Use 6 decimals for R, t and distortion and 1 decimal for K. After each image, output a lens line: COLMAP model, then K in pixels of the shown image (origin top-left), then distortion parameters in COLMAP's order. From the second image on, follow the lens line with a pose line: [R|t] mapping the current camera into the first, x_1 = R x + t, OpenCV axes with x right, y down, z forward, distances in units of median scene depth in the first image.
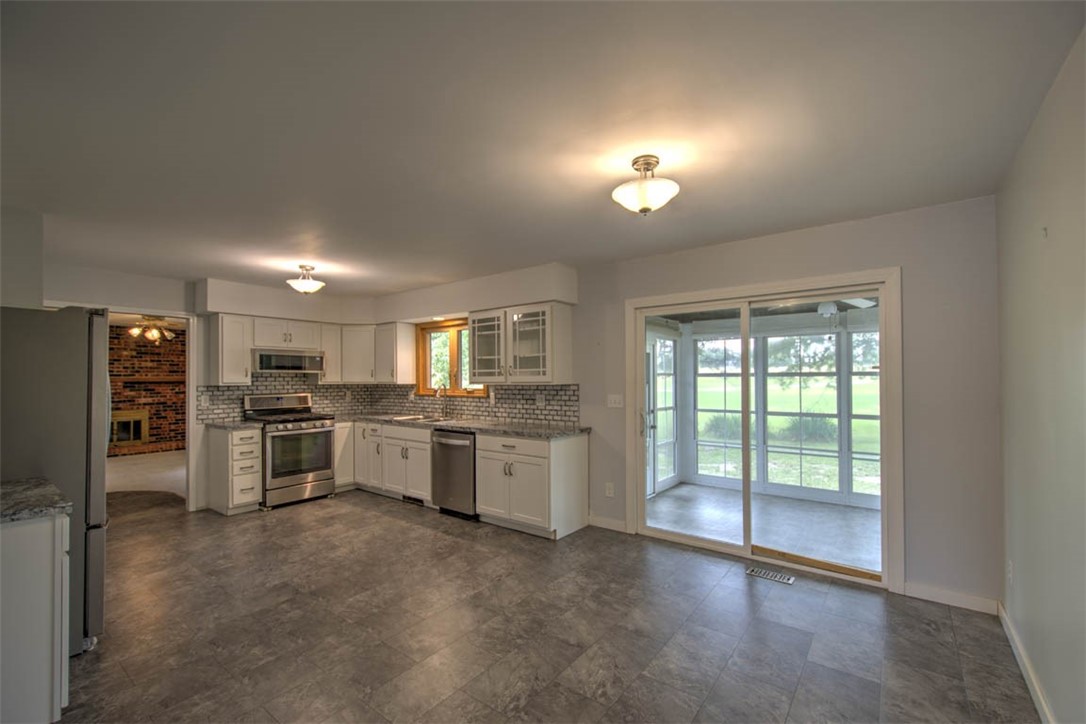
lens RADIAL K [[462.2, 0, 536.9], [0, 462.2, 375.7], [0, 0, 1]] dist [0.003919, -0.001470]
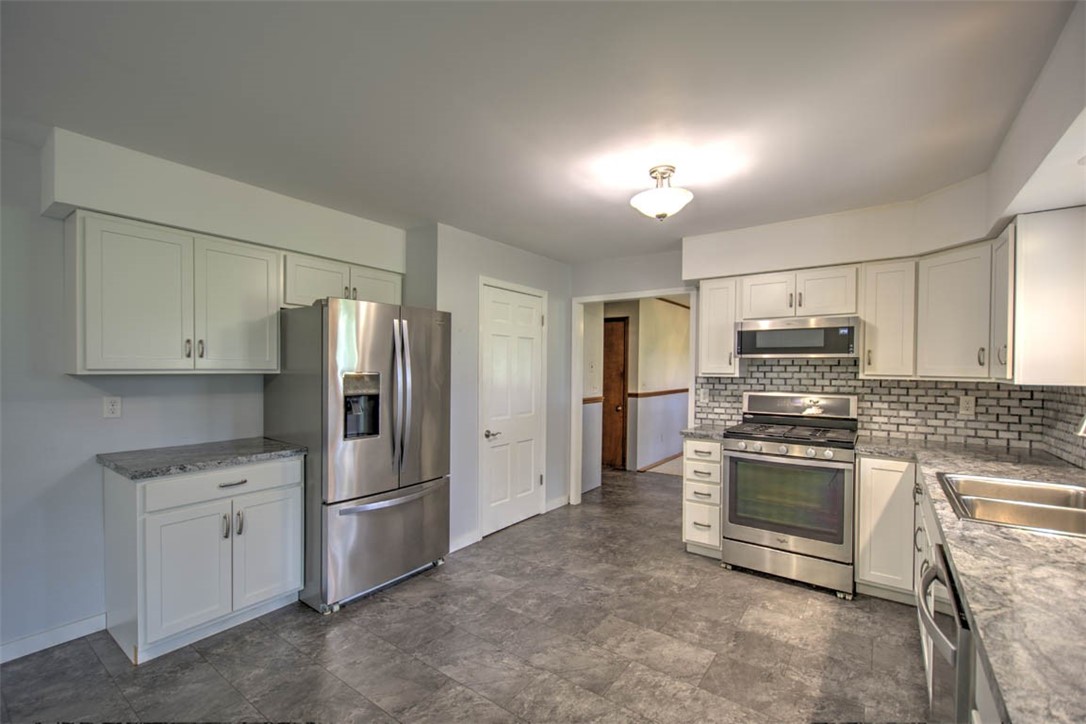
lens RADIAL K [[462.2, 0, 543.3], [0, 462.2, 373.6], [0, 0, 1]] dist [0.003919, -0.001470]
pose [[0.028428, 0.015101, -0.999482, 0.062803], [-0.000770, 0.999886, 0.015085, 0.005435], [0.999596, 0.000341, 0.028436, 0.726596]]
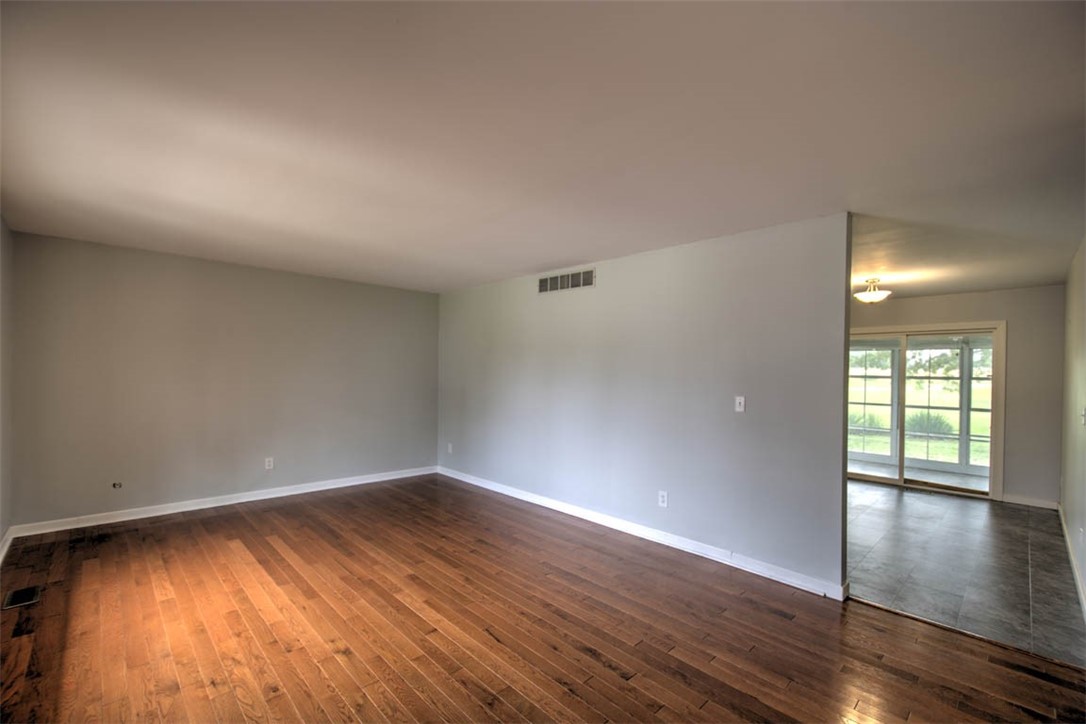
lens RADIAL K [[462.2, 0, 546.4], [0, 462.2, 375.0], [0, 0, 1]] dist [0.003919, -0.001470]
pose [[0.989998, 0.023465, -0.139114, -0.446287], [-0.022153, 0.999694, 0.010971, -0.002082], [0.139329, -0.007779, 0.990216, -0.633674]]
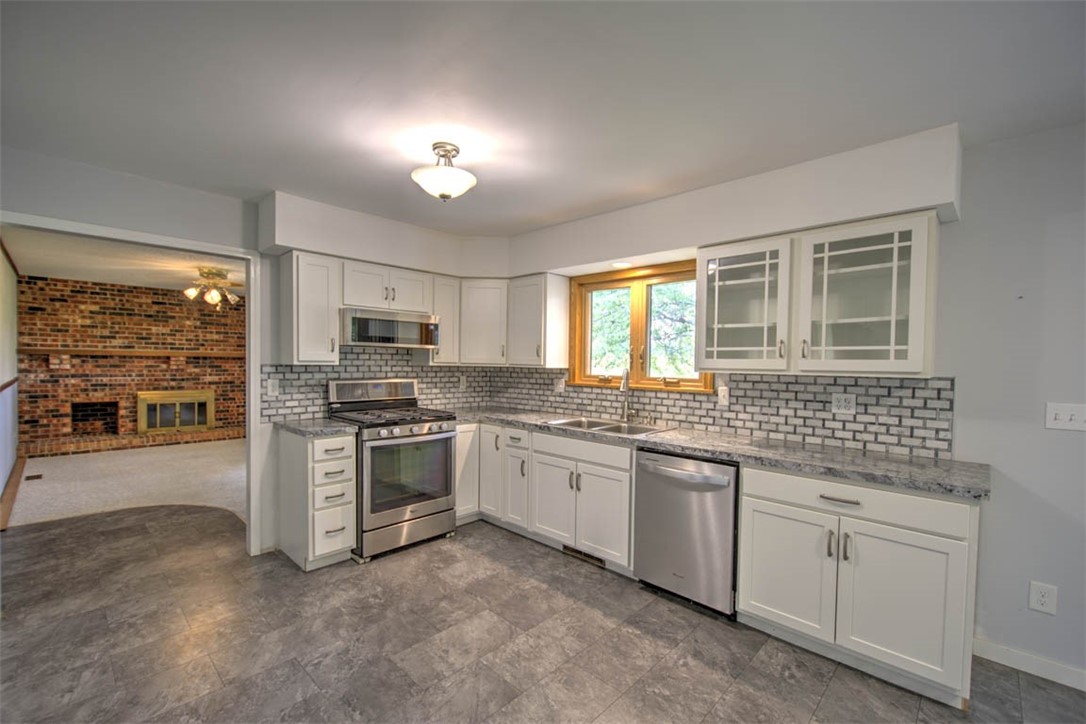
lens RADIAL K [[462.2, 0, 537.2], [0, 462.2, 375.3], [0, 0, 1]] dist [0.003919, -0.001470]
pose [[0.993549, 0.023834, -0.110869, -0.283388], [-0.019806, 0.999108, 0.037294, 0.005379], [0.111659, -0.034857, 0.993135, 0.406839]]
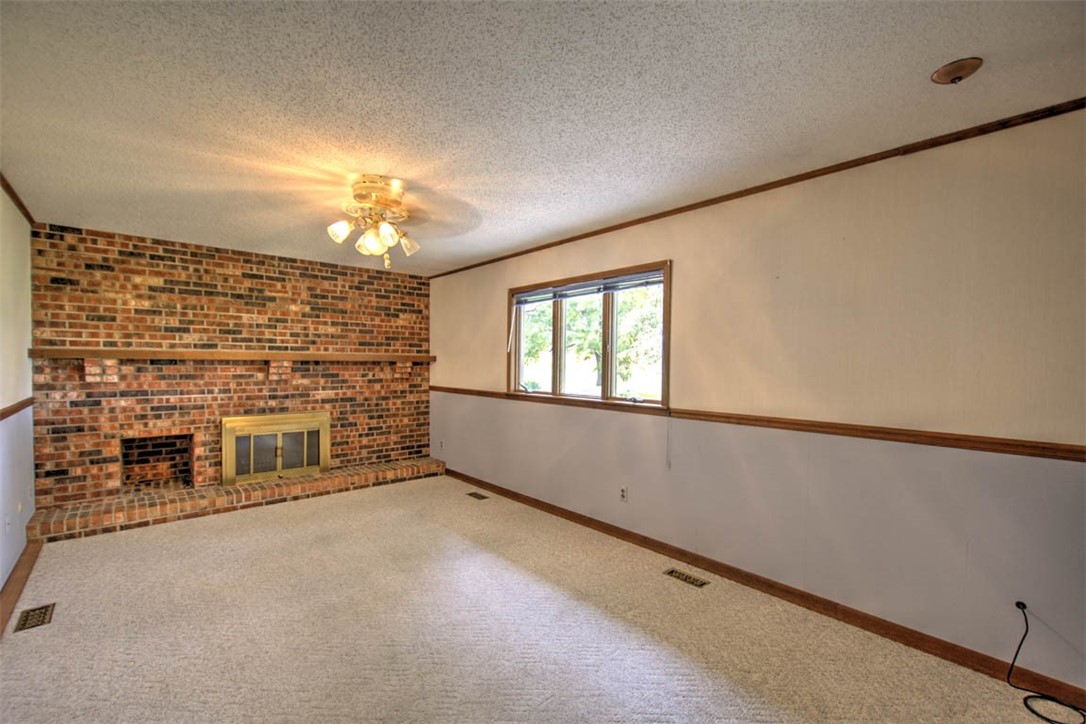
lens RADIAL K [[462.2, 0, 540.7], [0, 462.2, 377.3], [0, 0, 1]] dist [0.003919, -0.001470]
pose [[0.981969, 0.022740, -0.187669, -0.907943], [-0.015192, 0.999020, 0.041561, 0.010454], [0.188430, -0.037961, 0.981353, 0.939939]]
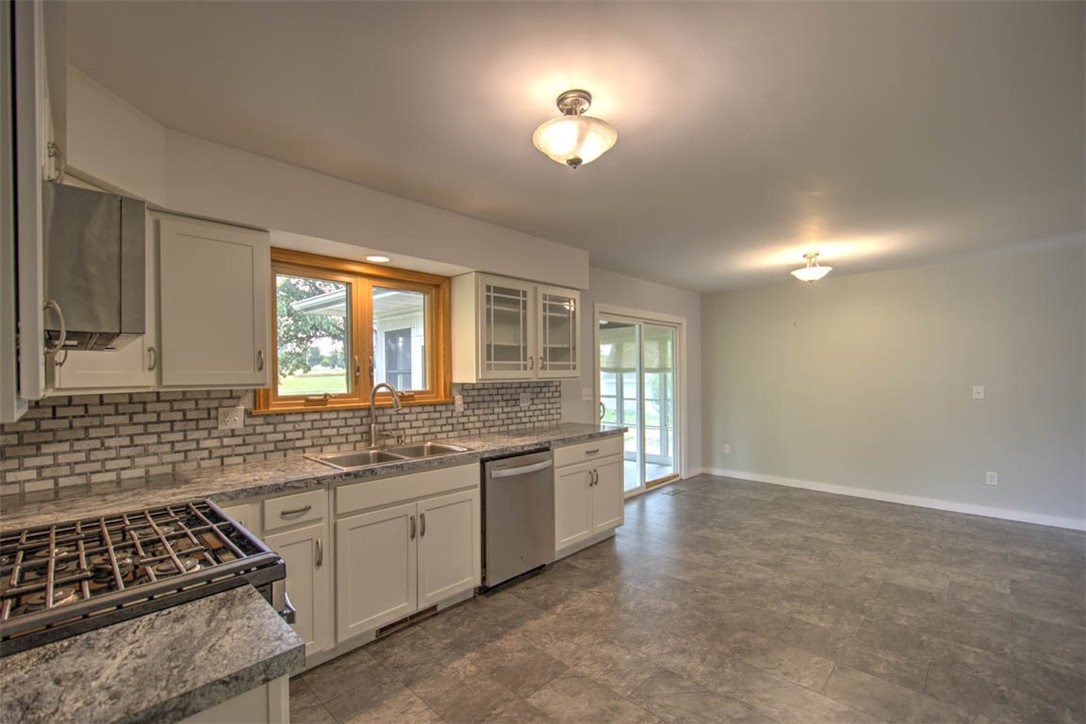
lens RADIAL K [[462.2, 0, 545.2], [0, 462.2, 378.4], [0, 0, 1]] dist [0.003919, -0.001470]
pose [[0.105550, -0.004936, 0.994402, -0.788427], [0.003713, 0.999983, 0.004570, 0.010753], [-0.994407, 0.003210, 0.105567, 0.852423]]
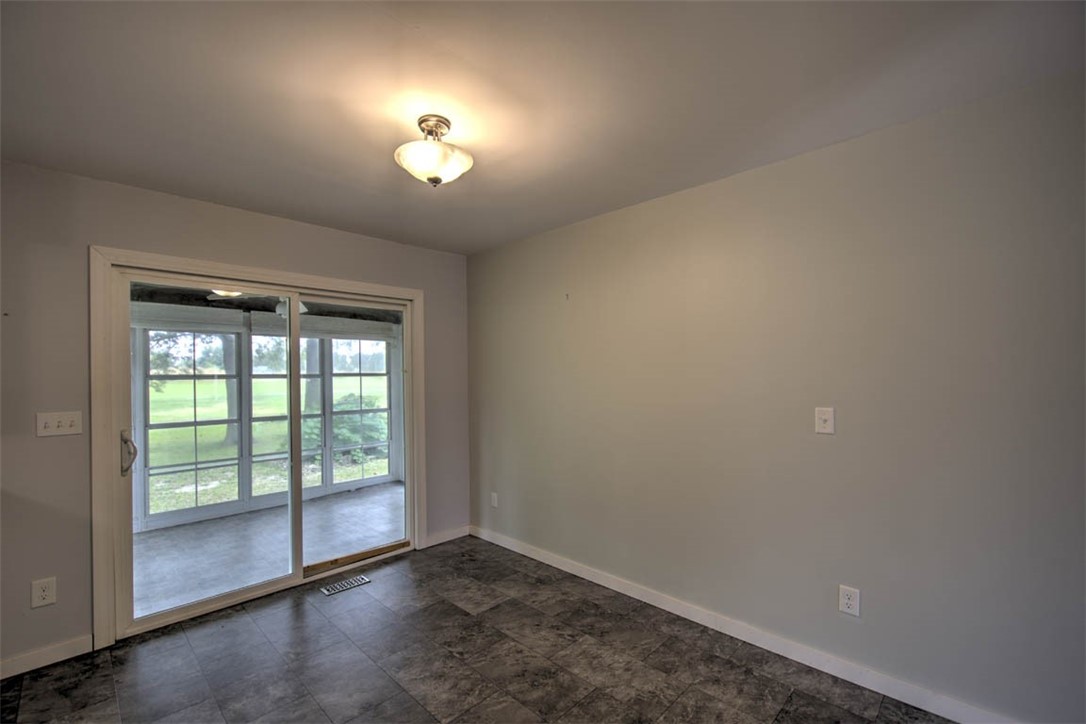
lens RADIAL K [[462.2, 0, 542.8], [0, 462.2, 376.7], [0, 0, 1]] dist [0.003919, -0.001470]
pose [[0.112570, 0.003837, 0.993636, -0.269799], [0.005391, 0.999975, -0.004472, 0.004712], [-0.993629, 0.005860, 0.112546, 0.324145]]
